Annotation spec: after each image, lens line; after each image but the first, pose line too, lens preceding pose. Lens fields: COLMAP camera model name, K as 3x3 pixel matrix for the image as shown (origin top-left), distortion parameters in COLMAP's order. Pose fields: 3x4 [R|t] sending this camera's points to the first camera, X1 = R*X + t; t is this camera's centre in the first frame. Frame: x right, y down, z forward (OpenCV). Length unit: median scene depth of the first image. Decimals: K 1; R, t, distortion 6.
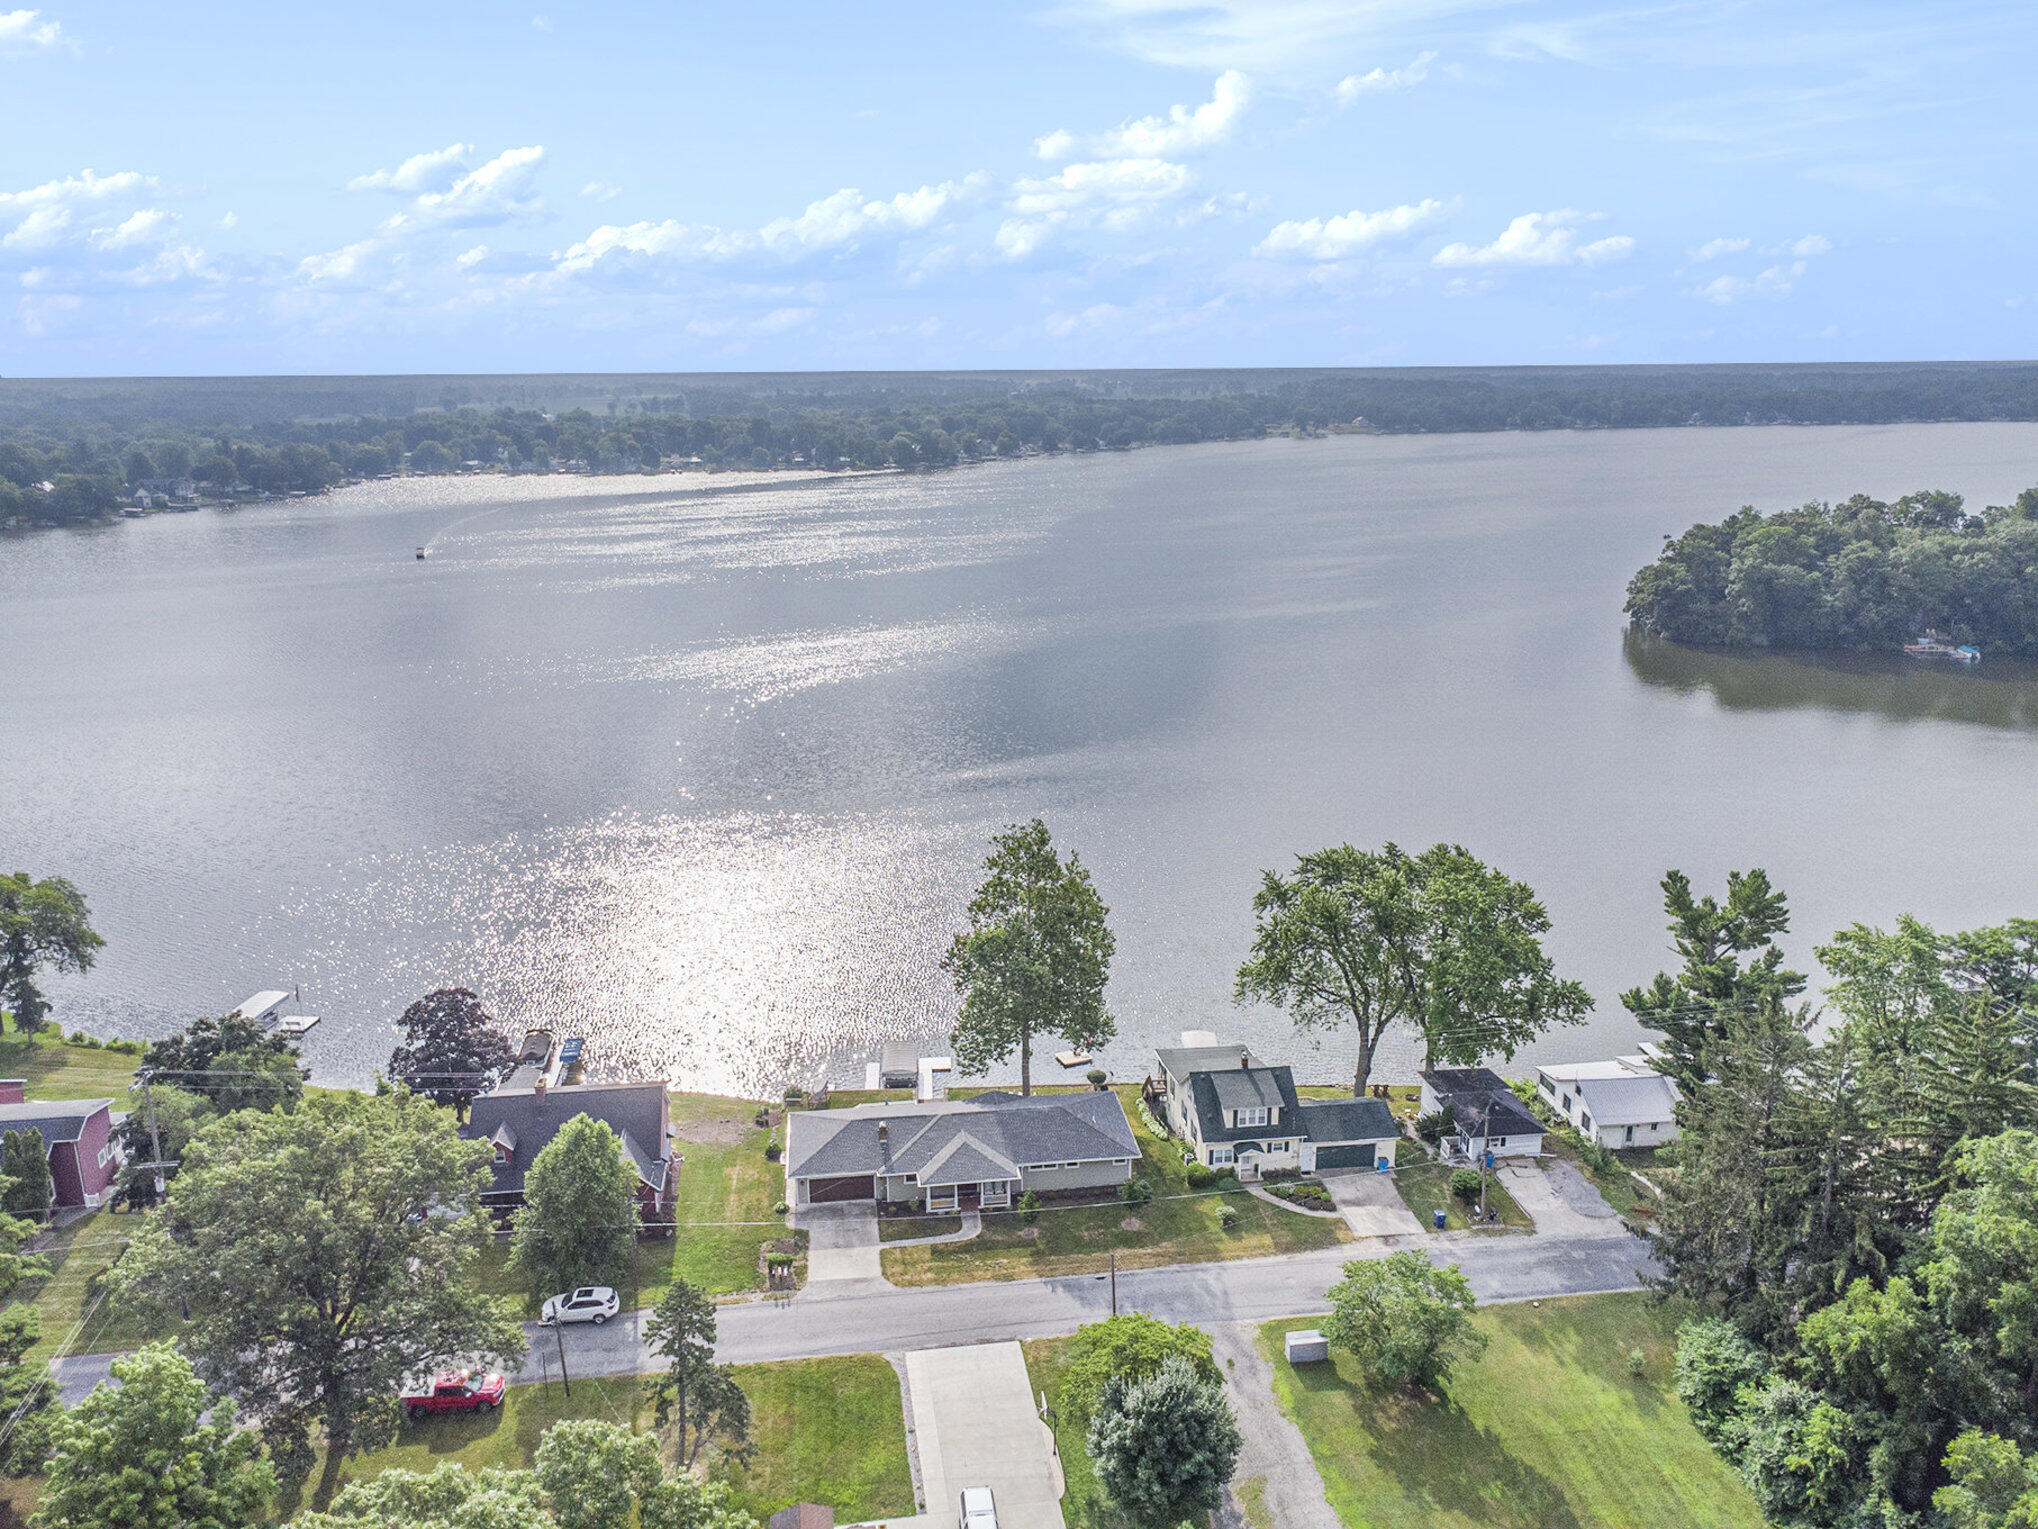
lens RADIAL K [[1474.2, 0, 1019.0], [0, 1474.2, 764.5], [0, 0, 1]] dist [0.003322, 0.001485]
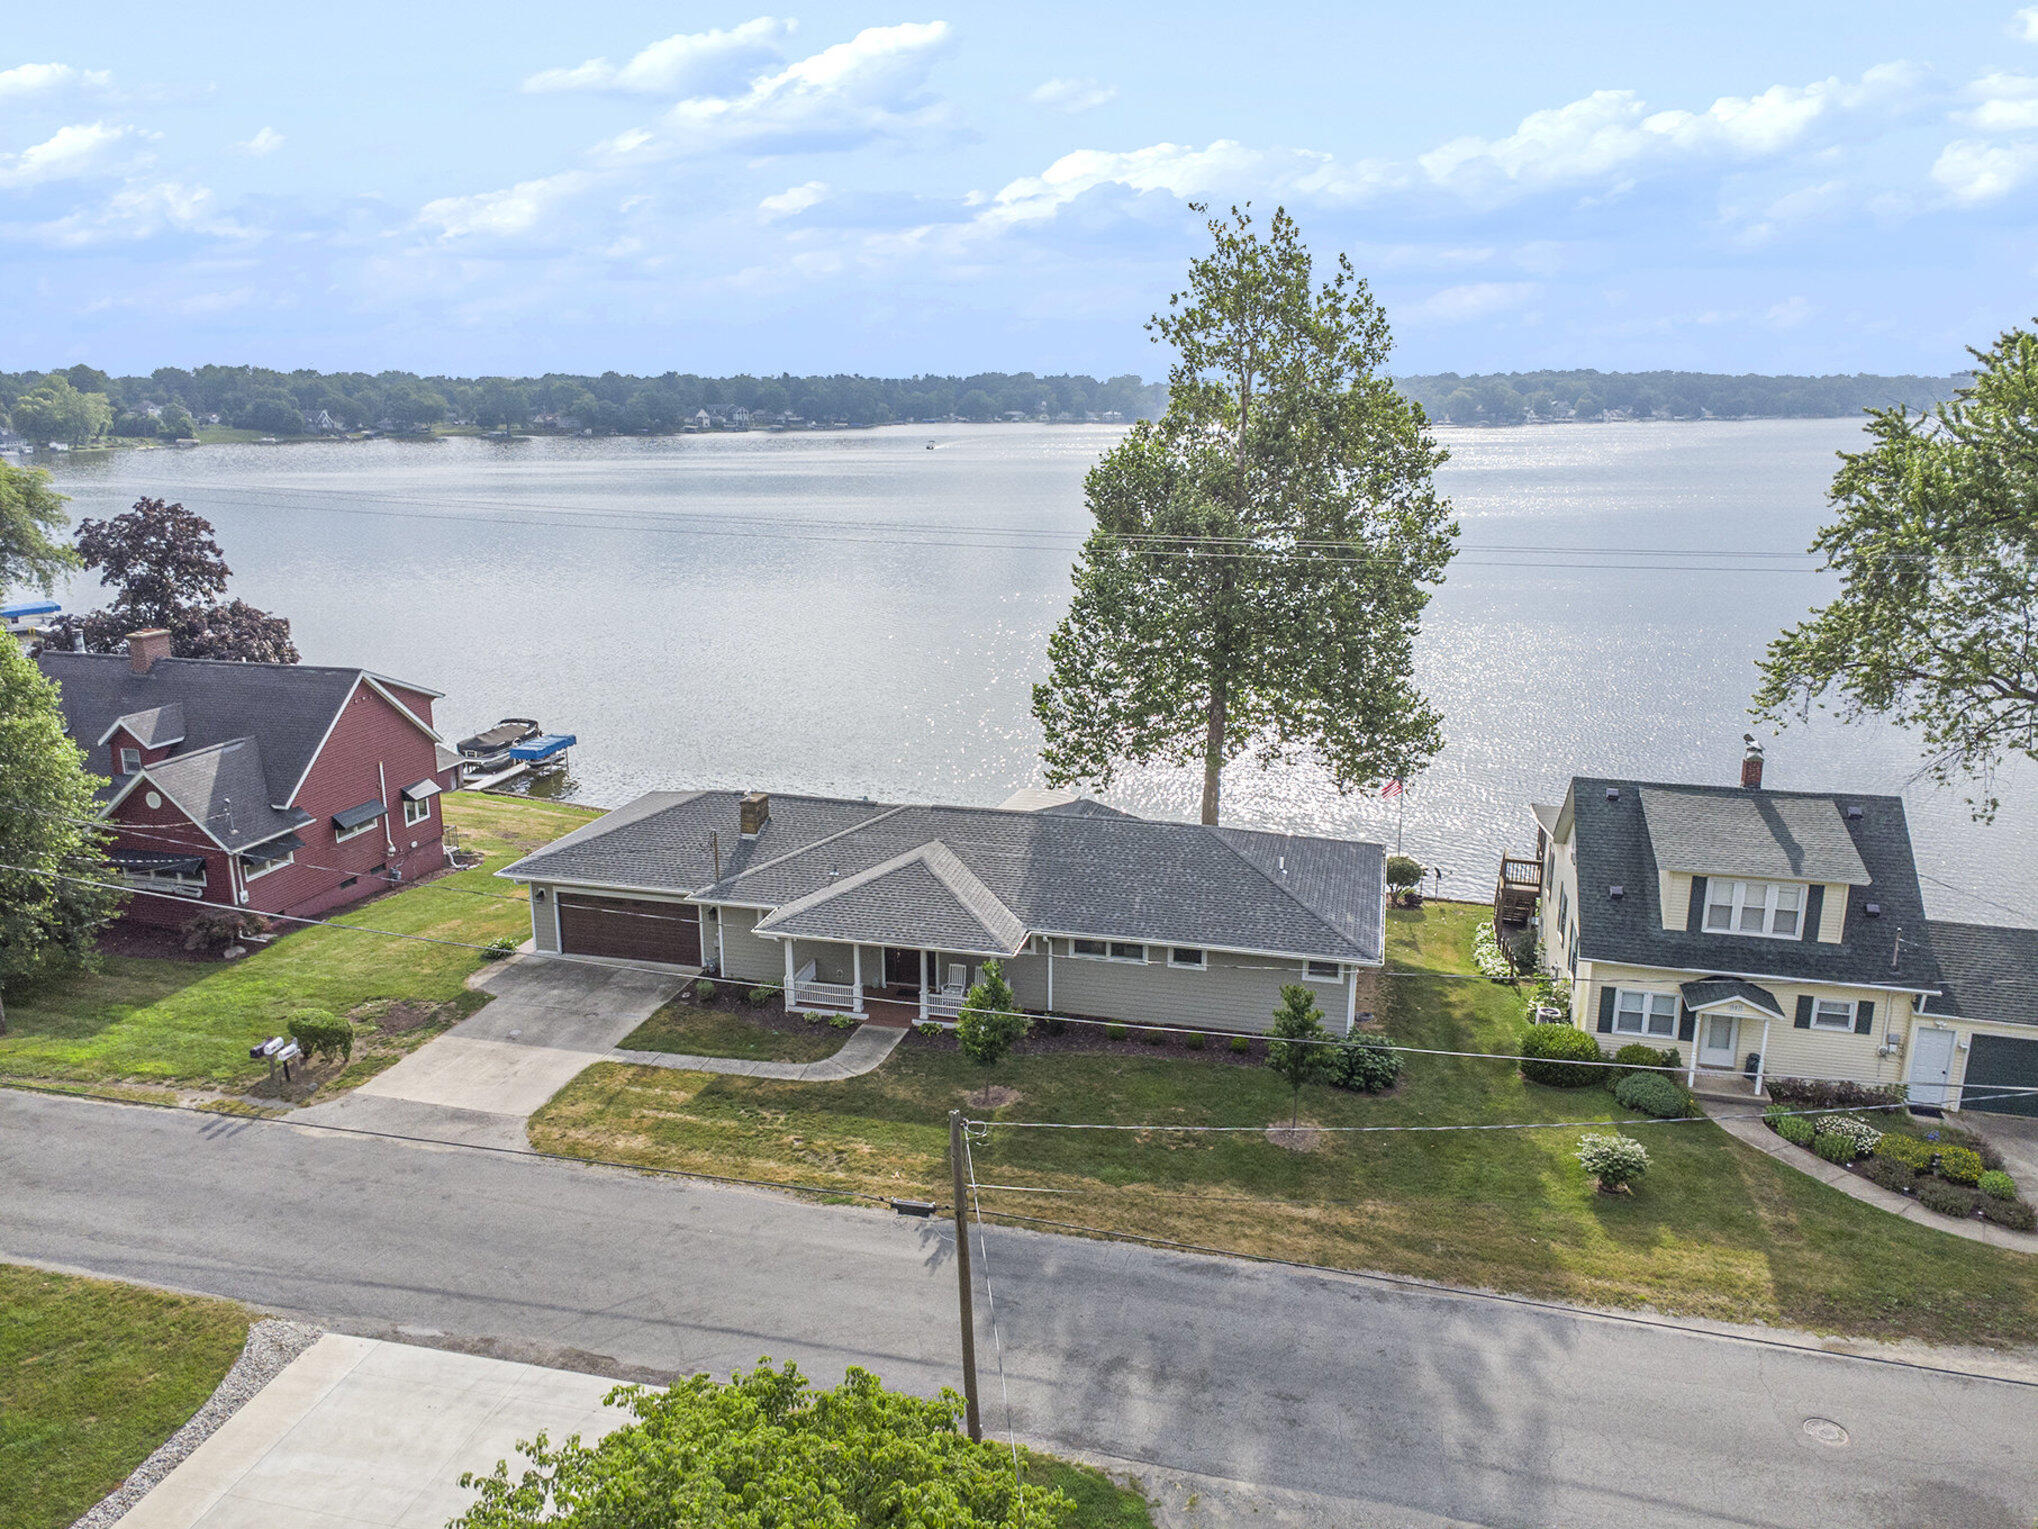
lens RADIAL K [[1474.2, 0, 1019.0], [0, 1474.2, 764.5], [0, 0, 1]] dist [0.003322, 0.001485]
pose [[0.928589, 0.098742, -0.357733, 0.122109], [-0.103214, 0.994637, 0.006623, 0.224909], [0.356468, 0.030773, 0.933801, 0.643284]]
